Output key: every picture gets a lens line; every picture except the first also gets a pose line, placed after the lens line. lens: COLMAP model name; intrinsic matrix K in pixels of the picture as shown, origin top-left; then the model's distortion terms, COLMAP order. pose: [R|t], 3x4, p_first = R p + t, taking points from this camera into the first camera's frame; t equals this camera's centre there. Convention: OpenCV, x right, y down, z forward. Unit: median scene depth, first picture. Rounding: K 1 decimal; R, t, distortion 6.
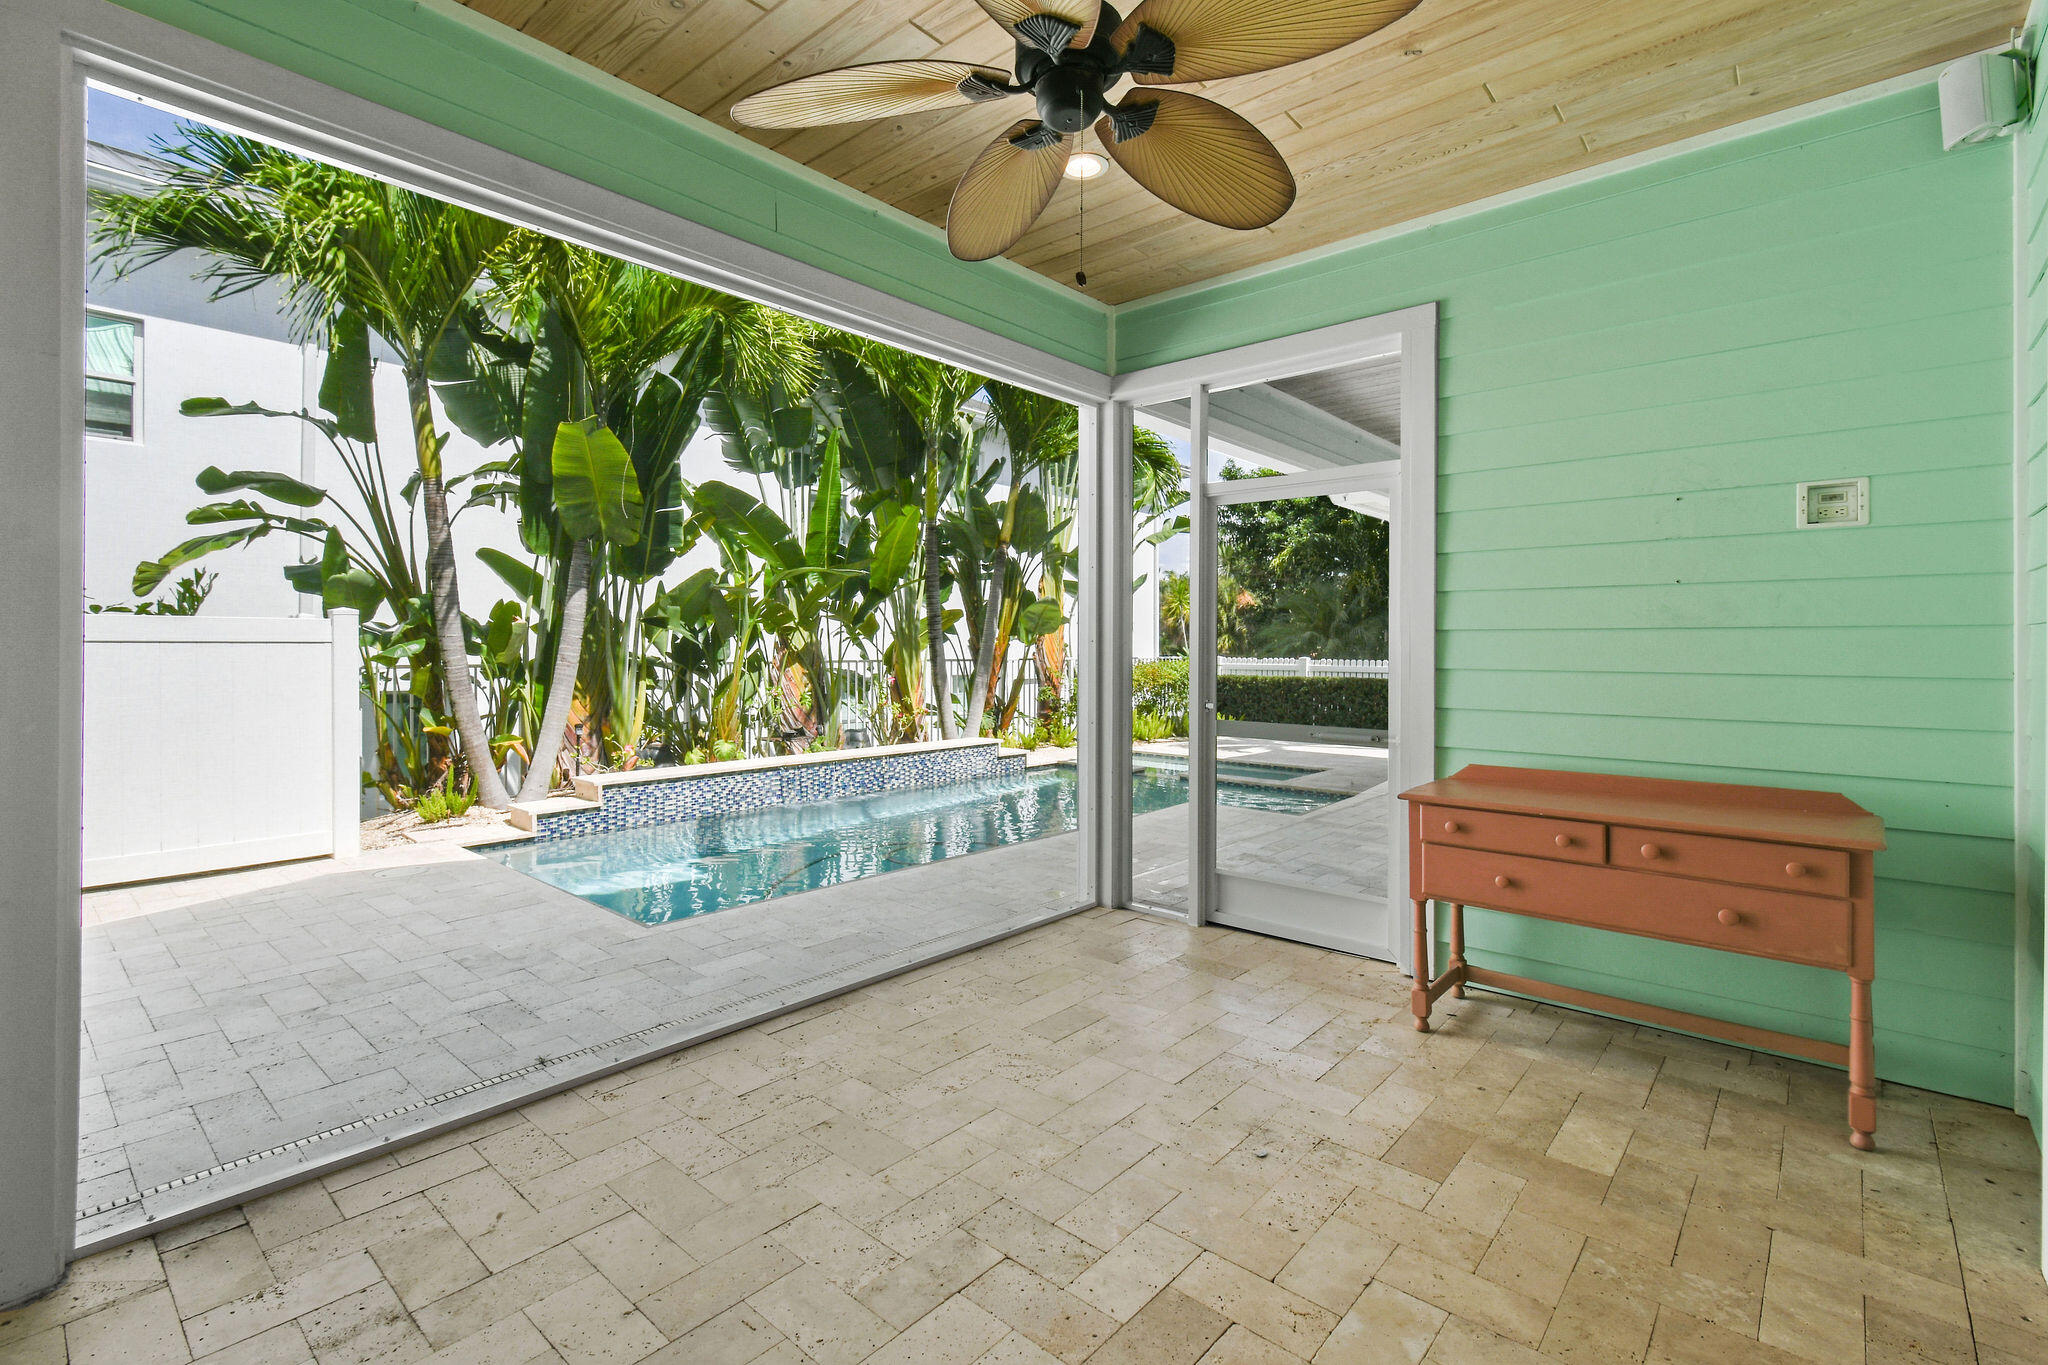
lens RADIAL K [[925.3, 0, 1013.9], [0, 925.3, 673.3], [0, 0, 1]] dist [0.003201, -0.001031]
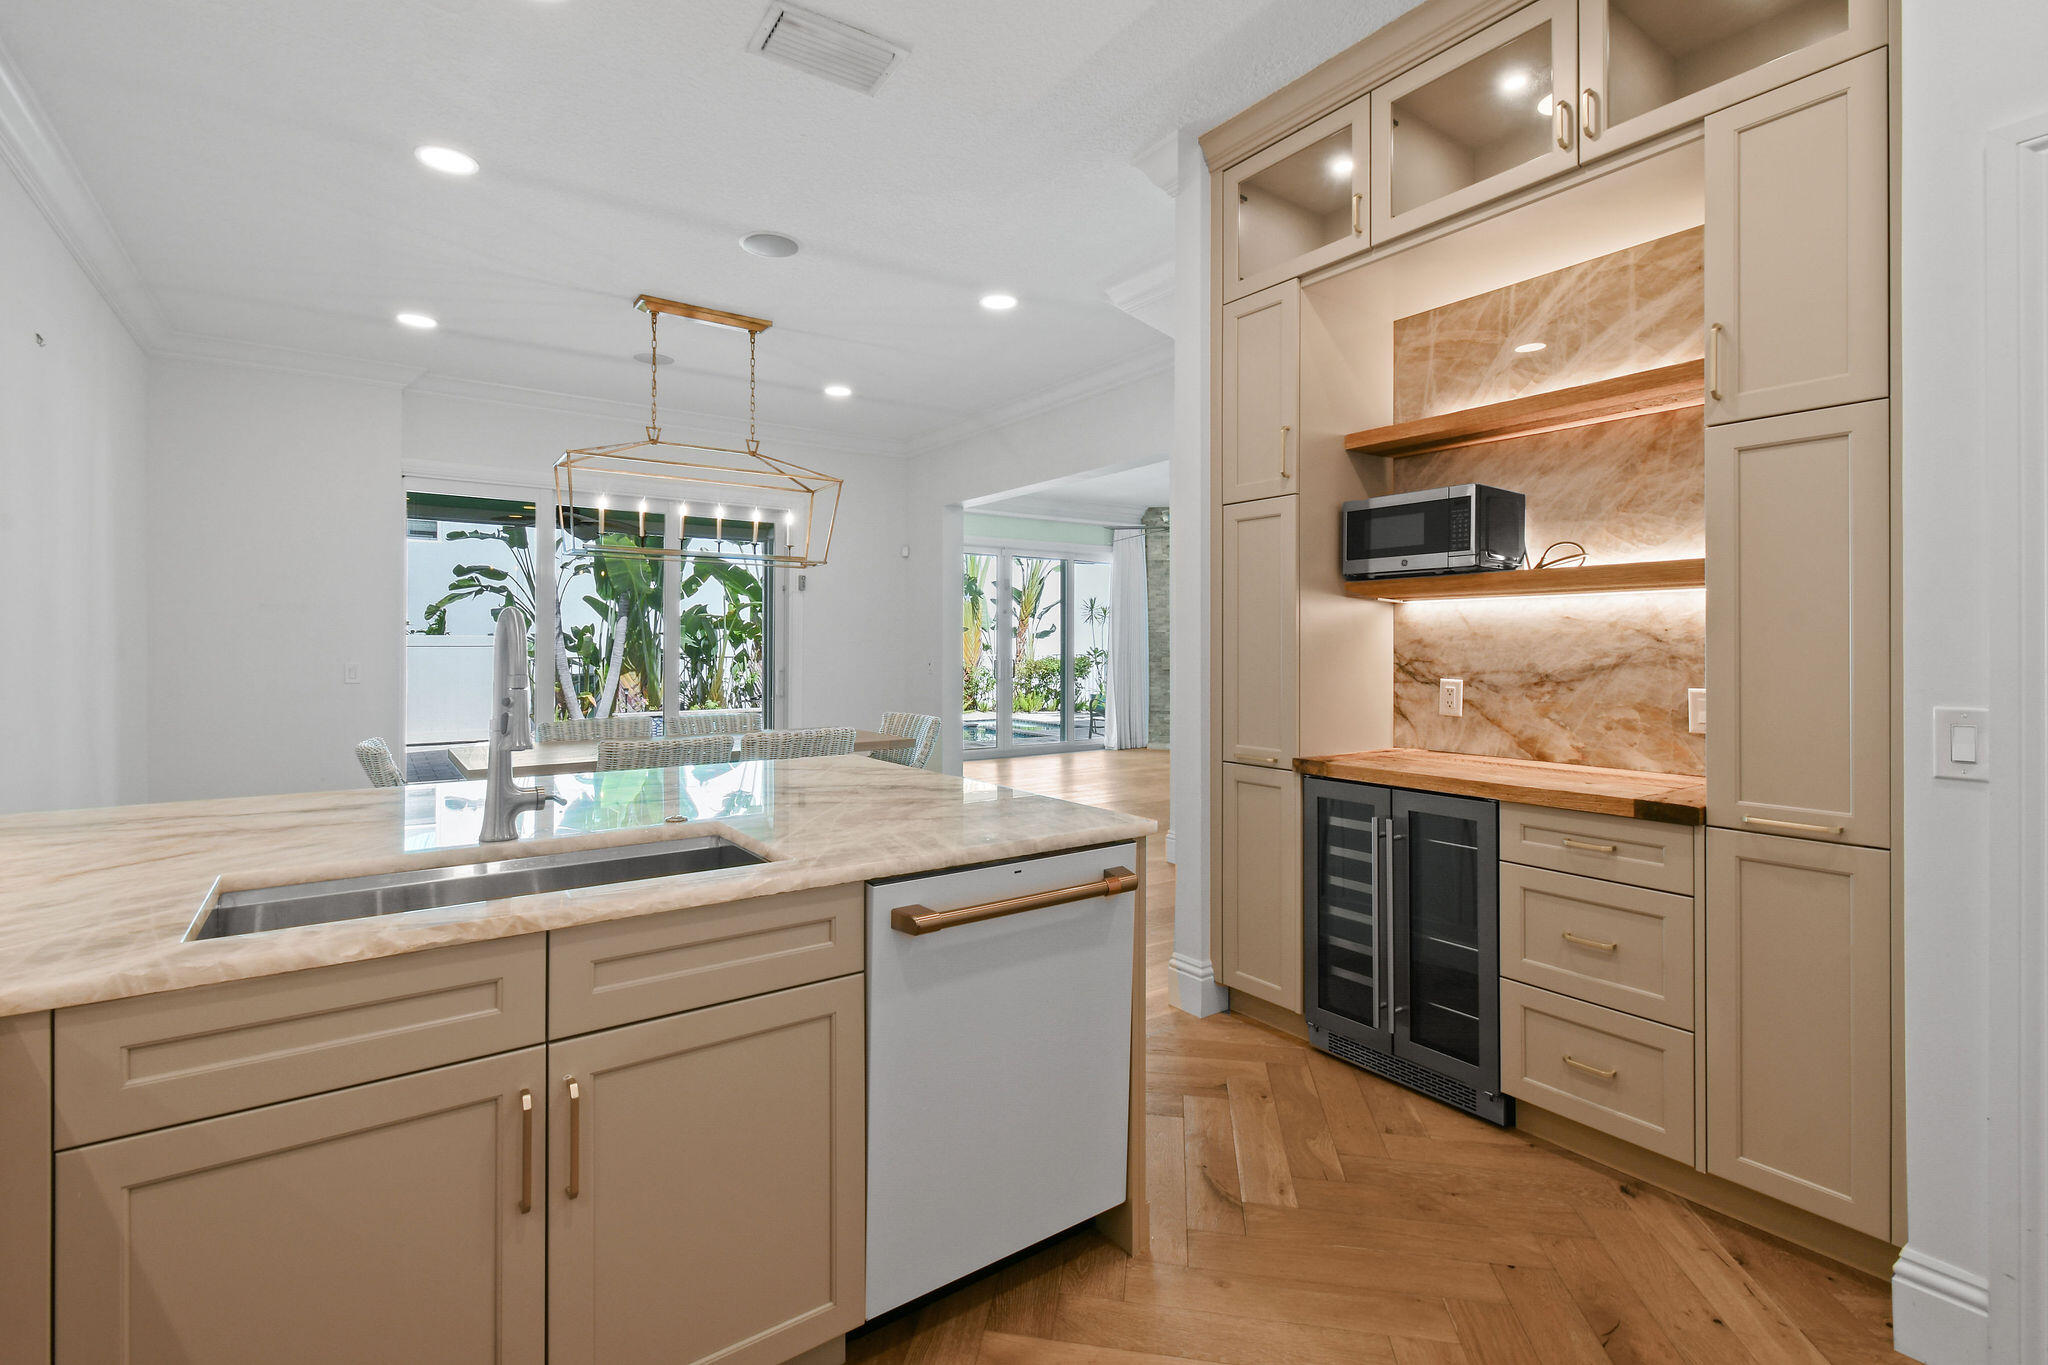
lens RADIAL K [[928.7, 0, 1010.0], [0, 928.7, 640.6], [0, 0, 1]] dist [0.015377, -0.000220]
pose [[0.972519, -0.003226, -0.232800, 0.852073], [-0.004532, 0.999452, -0.032784, 0.017500], [0.232778, 0.032938, 0.971972, -0.773016]]
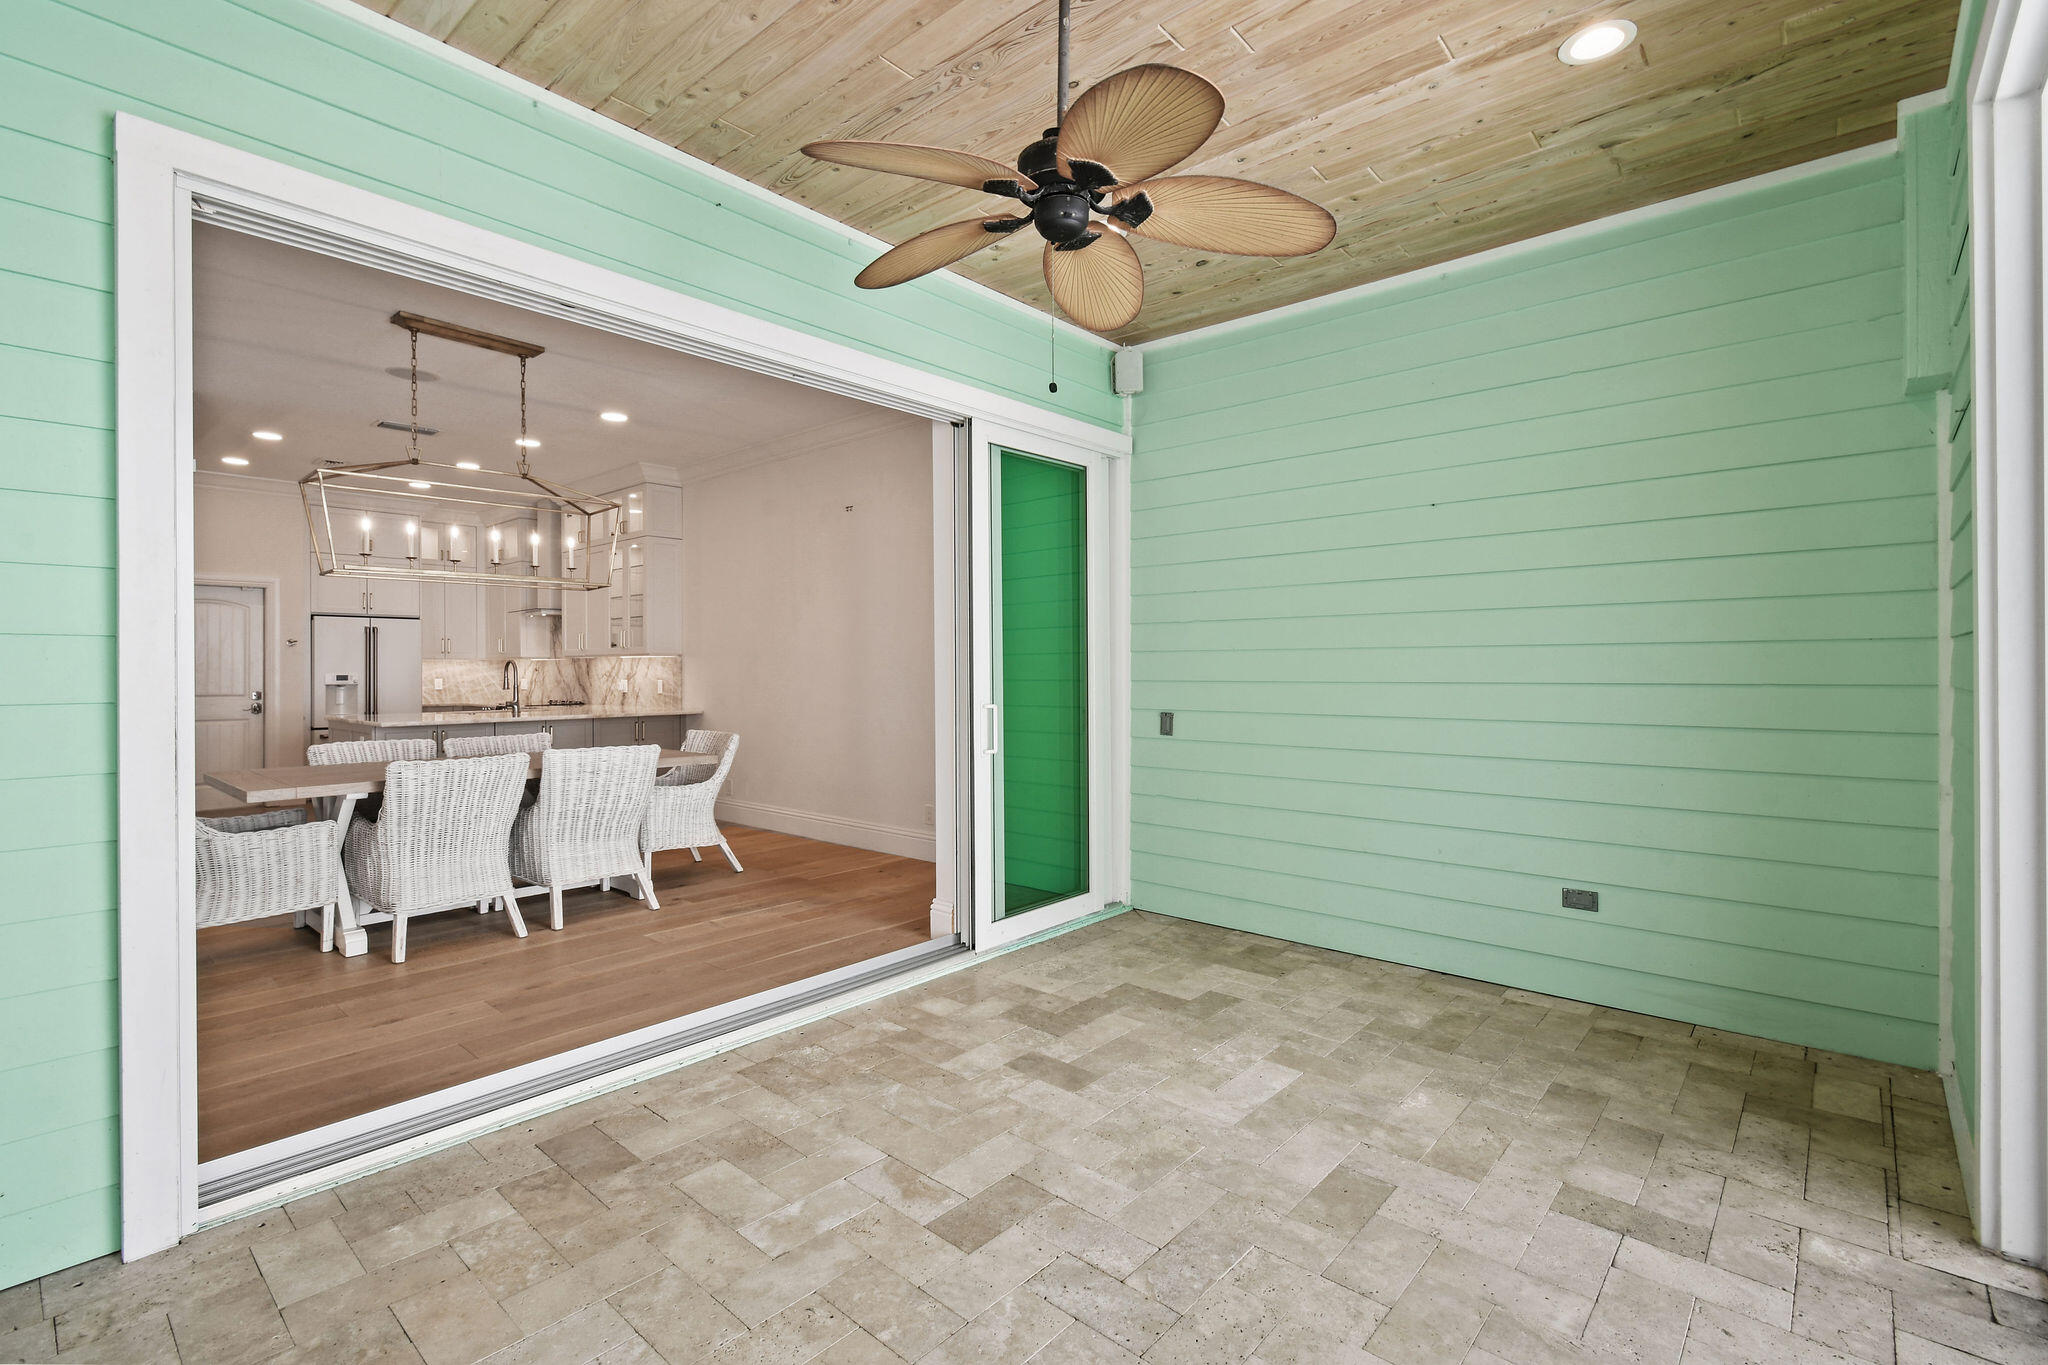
lens RADIAL K [[925.3, 0, 1013.9], [0, 925.3, 673.3], [0, 0, 1]] dist [0.003201, -0.001031]
pose [[-1.000000, 0.000353, 0.000387, 0.032518], [0.000364, 0.999597, 0.028386, -0.014327], [-0.000377, 0.028386, -0.999597, 0.596817]]
